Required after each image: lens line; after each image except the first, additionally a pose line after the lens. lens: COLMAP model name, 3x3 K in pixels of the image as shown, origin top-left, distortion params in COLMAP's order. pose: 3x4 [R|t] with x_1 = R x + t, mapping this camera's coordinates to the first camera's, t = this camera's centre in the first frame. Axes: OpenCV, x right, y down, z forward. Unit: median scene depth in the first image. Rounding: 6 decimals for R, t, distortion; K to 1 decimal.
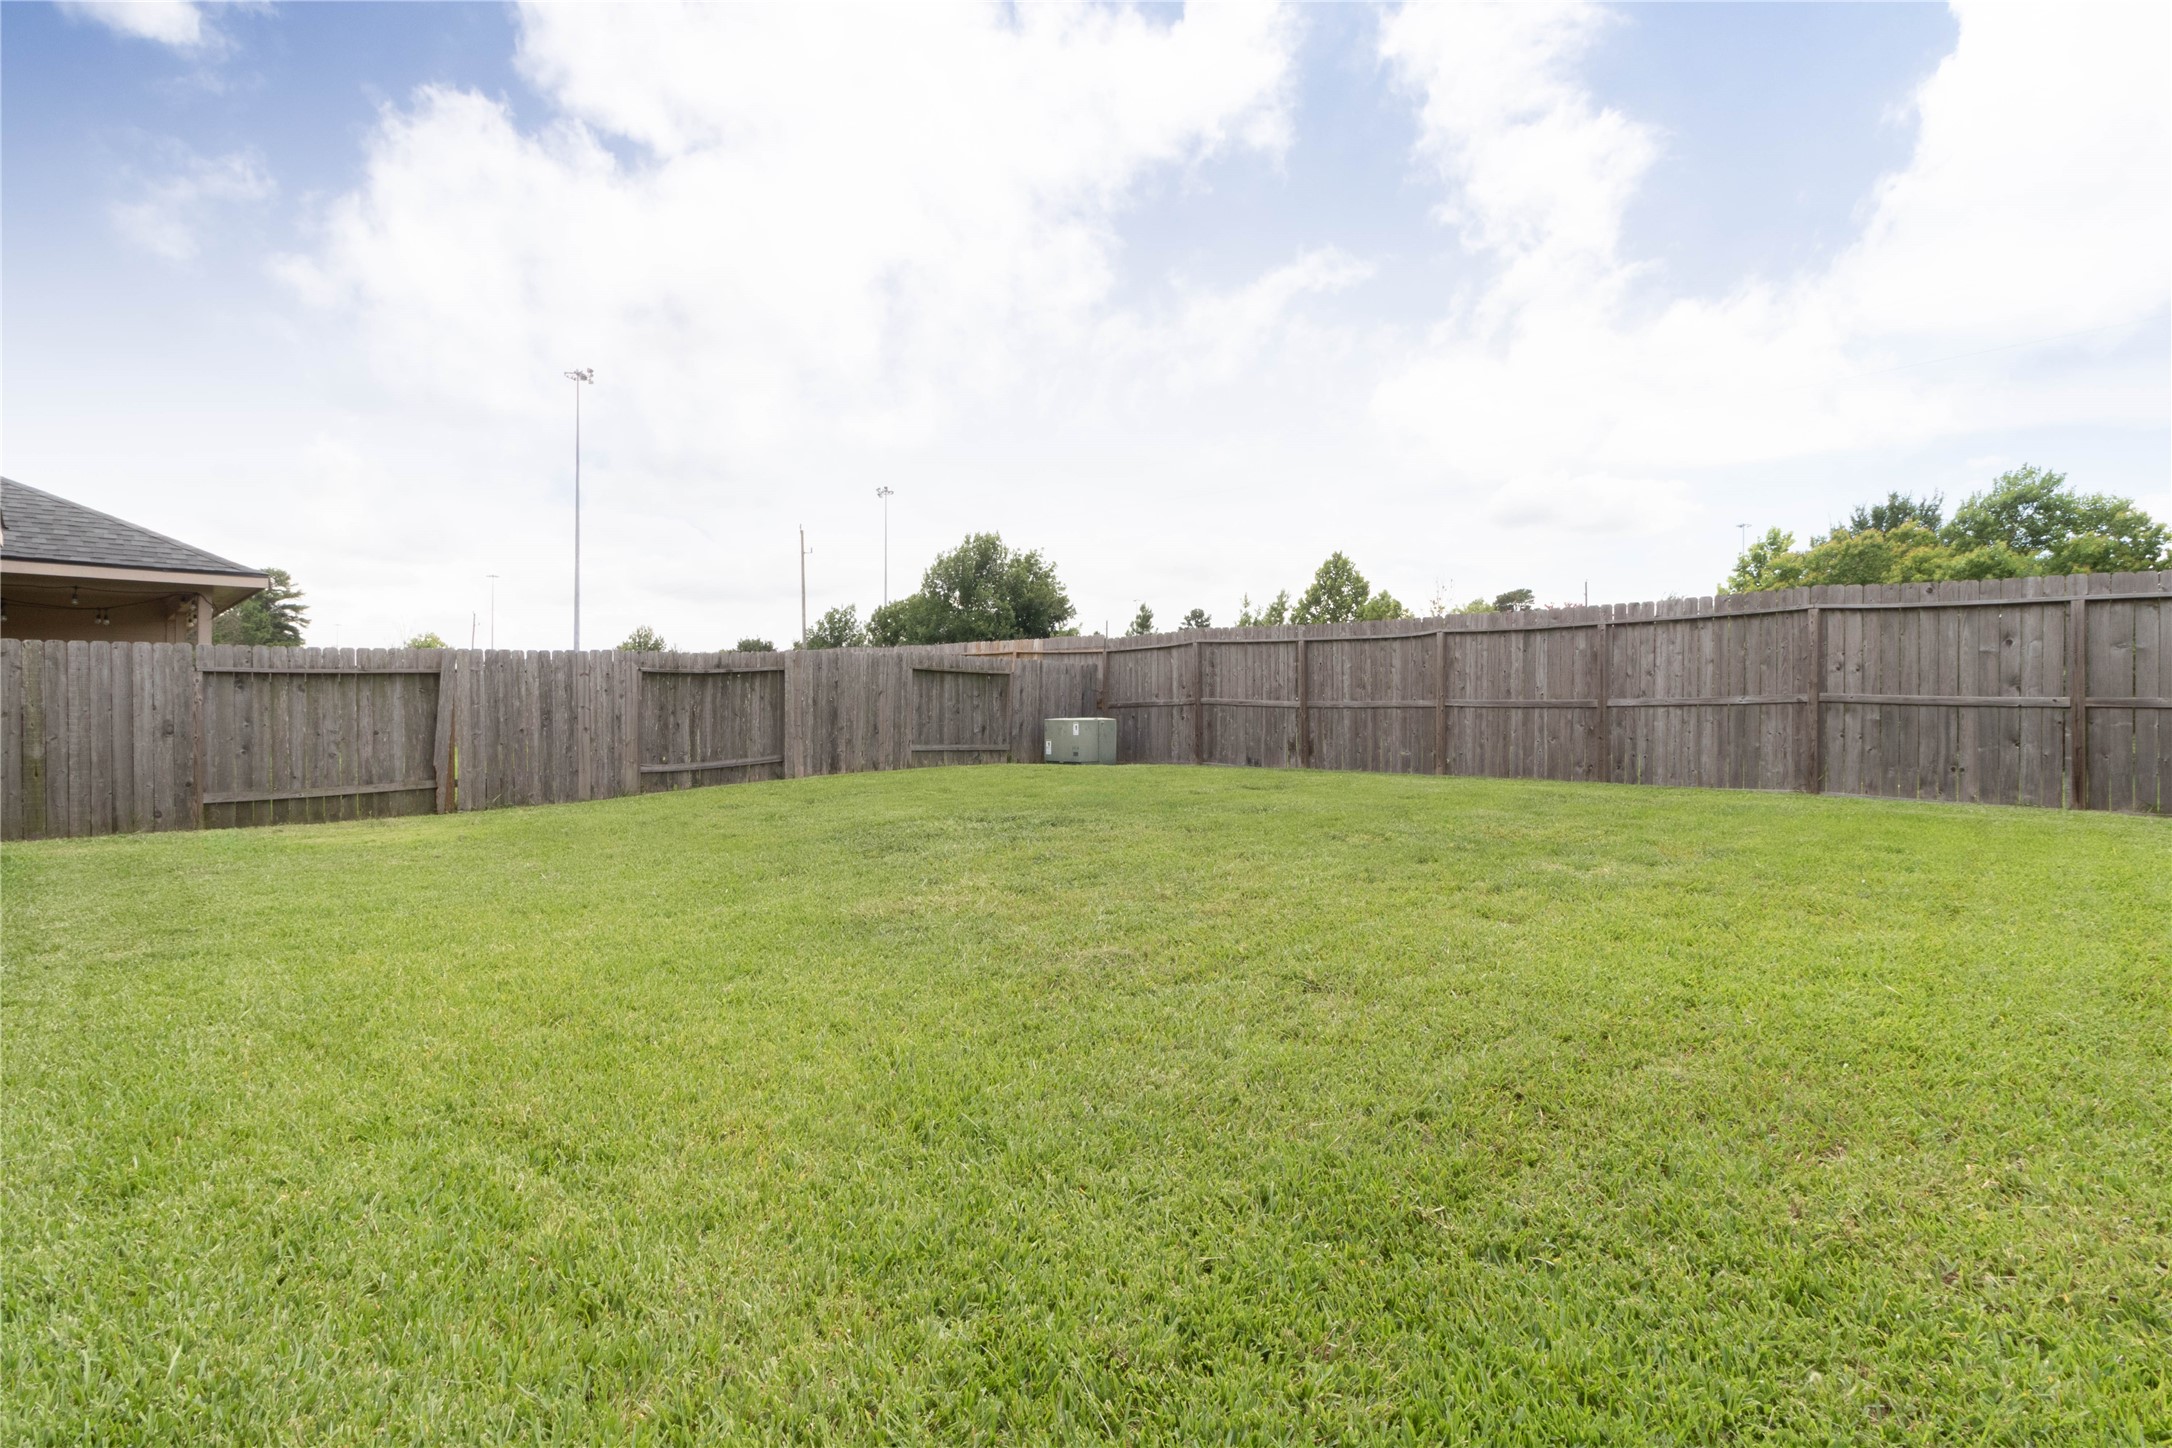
lens RADIAL K [[1009.0, 0, 1081.1], [0, 1009.0, 715.9], [0, 0, 1]] dist [0.009474, 0.000668]
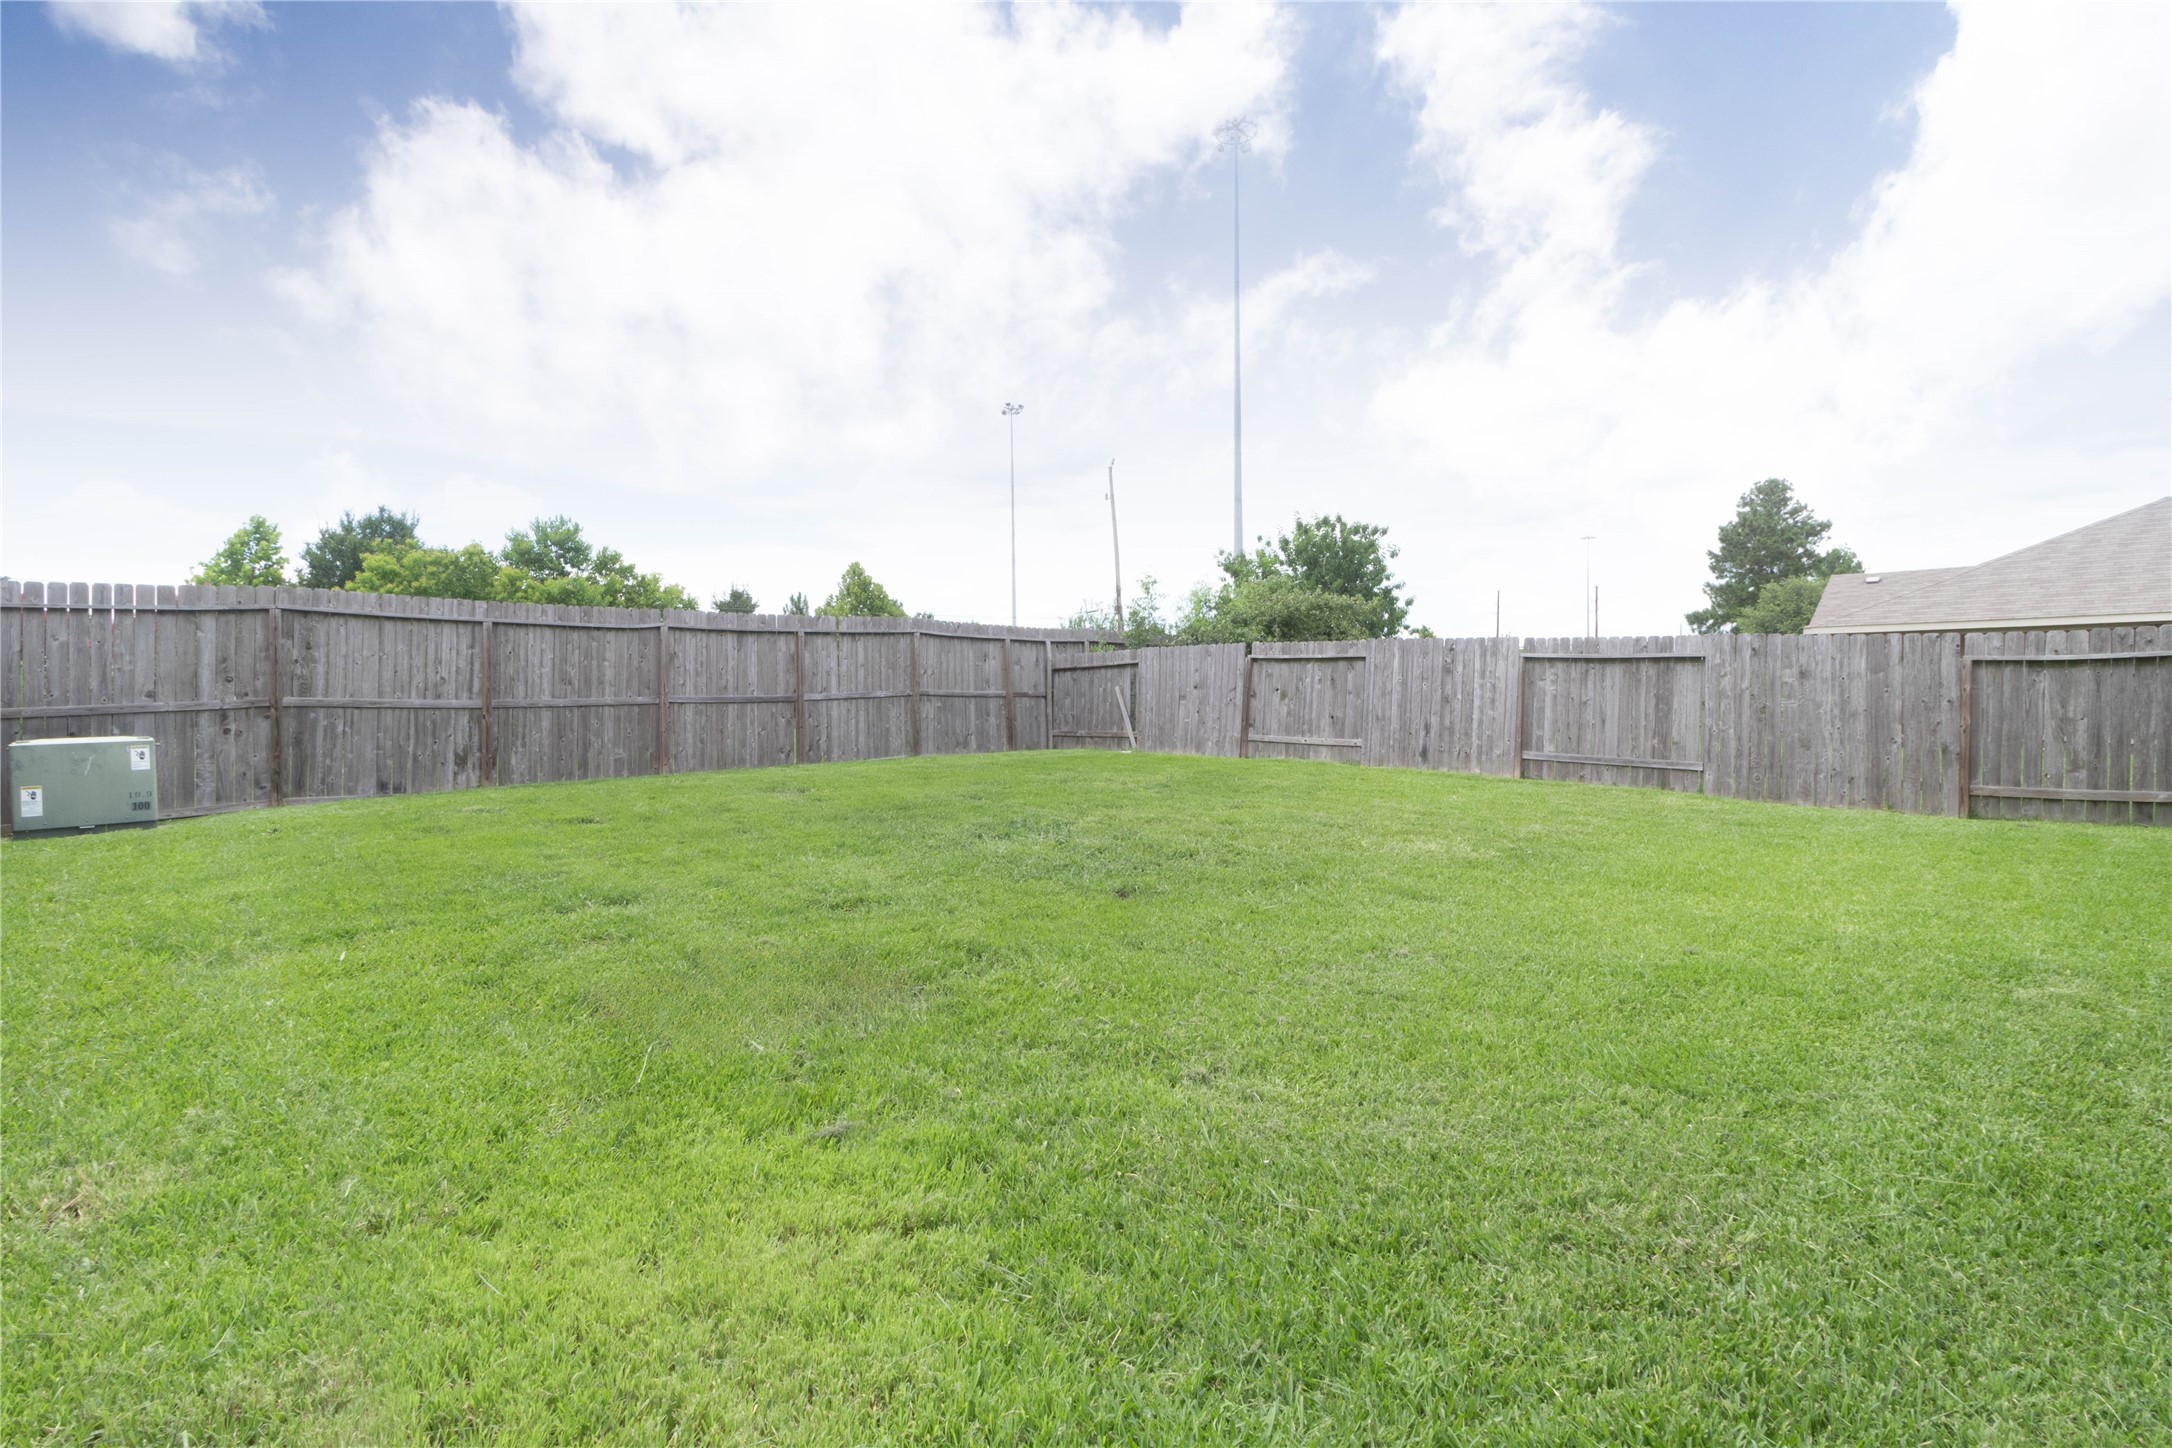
lens RADIAL K [[1009.0, 0, 1080.6], [0, 1009.0, 709.3], [0, 0, 1]] dist [0.009474, 0.000668]
pose [[0.050523, -0.017762, 0.998565, -0.574776], [0.027021, 0.999500, 0.016412, -0.008099], [-0.998357, 0.026153, 0.050978, 0.536988]]
